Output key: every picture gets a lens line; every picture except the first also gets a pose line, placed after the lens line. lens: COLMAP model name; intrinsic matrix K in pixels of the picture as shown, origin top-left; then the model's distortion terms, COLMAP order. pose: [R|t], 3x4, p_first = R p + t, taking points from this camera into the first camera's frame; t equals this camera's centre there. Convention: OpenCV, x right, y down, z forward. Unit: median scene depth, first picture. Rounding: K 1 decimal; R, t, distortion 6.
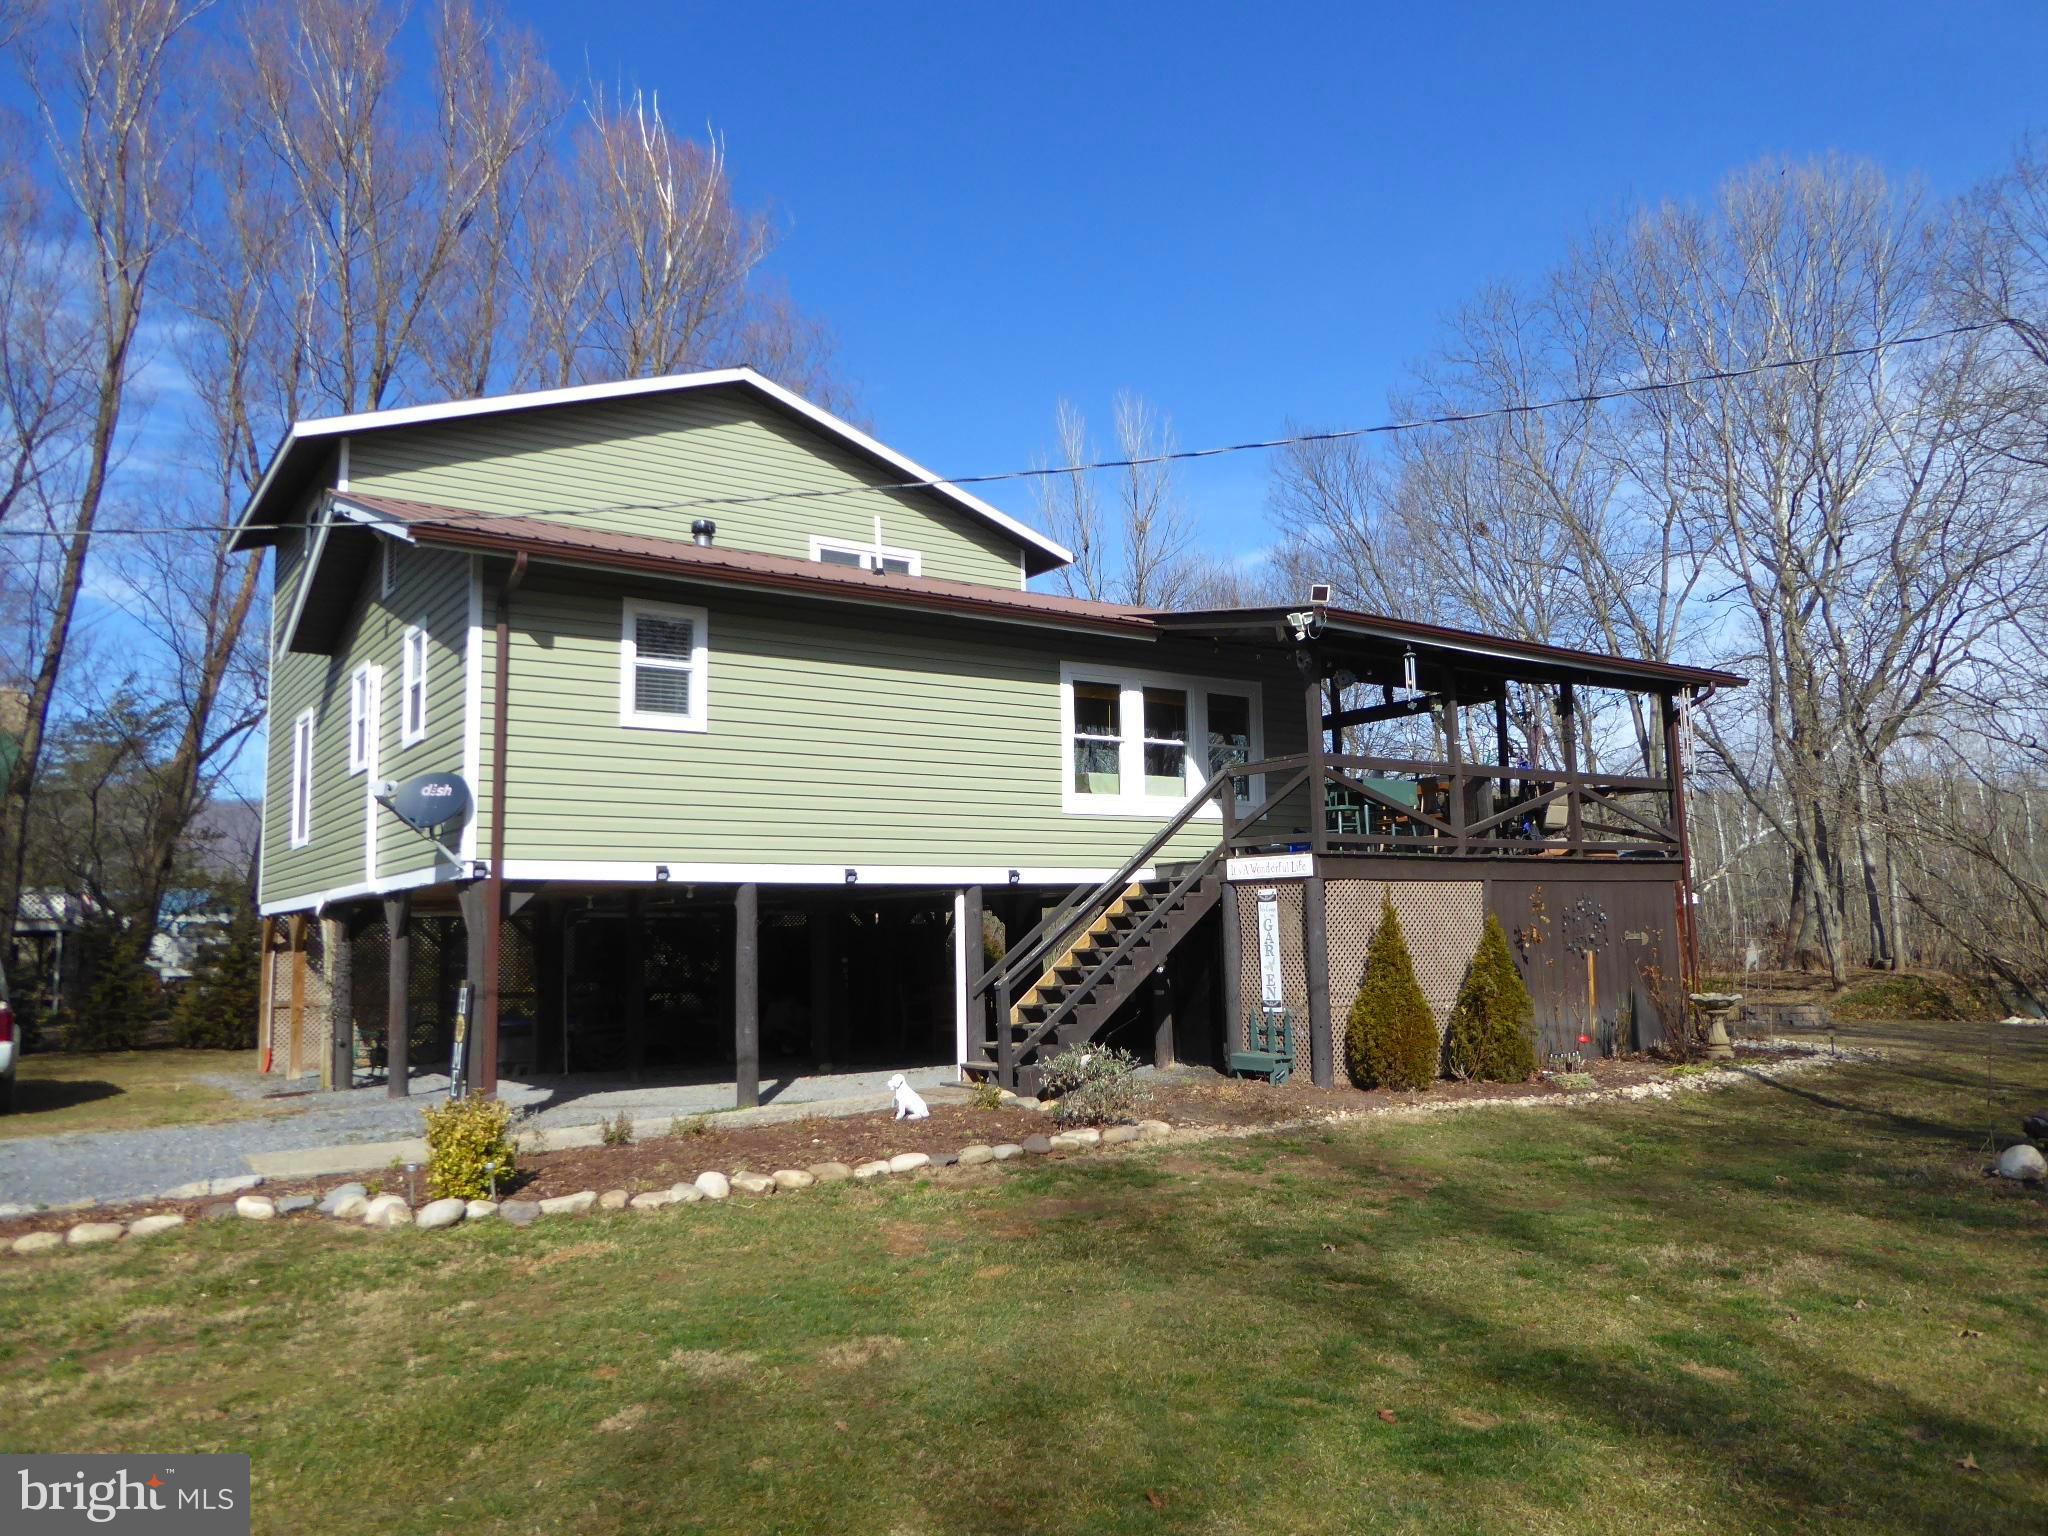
lens RADIAL K [[1453.7, 0, 1025.9], [0, 1453.7, 769.6], [0, 0, 1]] dist [-0.038474, 0.024633]
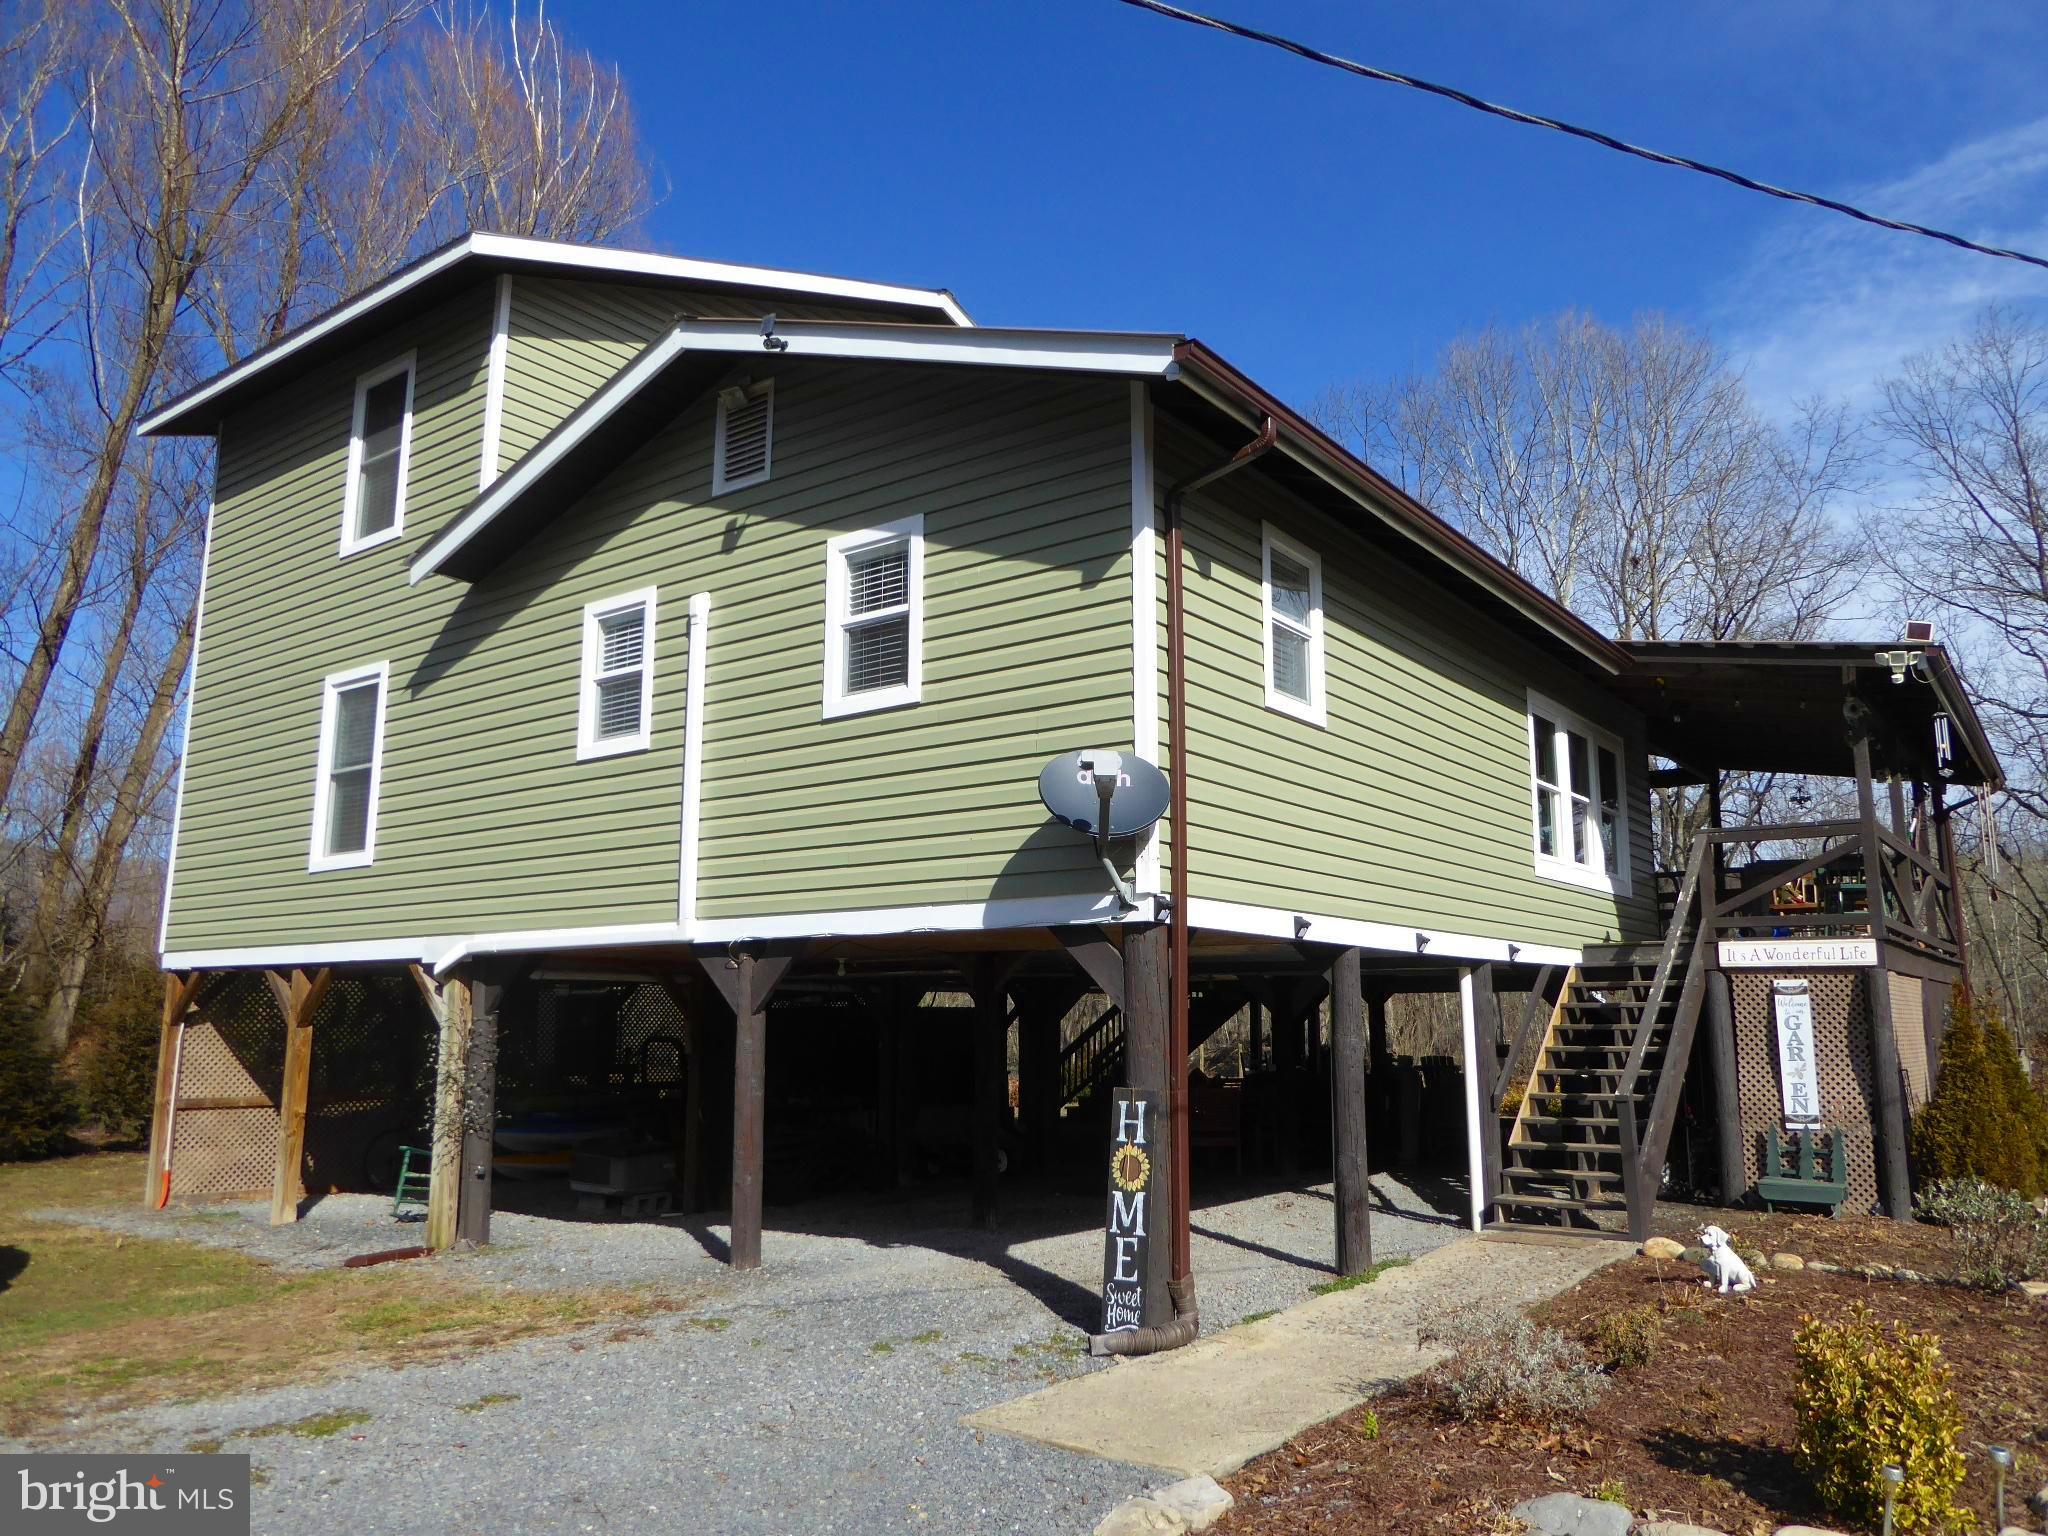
lens RADIAL K [[1453.7, 0, 1022.4], [0, 1453.7, 768.3], [0, 0, 1]] dist [-0.038474, 0.024633]
pose [[0.952577, 0.076353, 0.294562, -0.508138], [-0.058215, 0.995856, -0.069874, 0.045383], [-0.298676, 0.049413, 0.953074, 0.340359]]
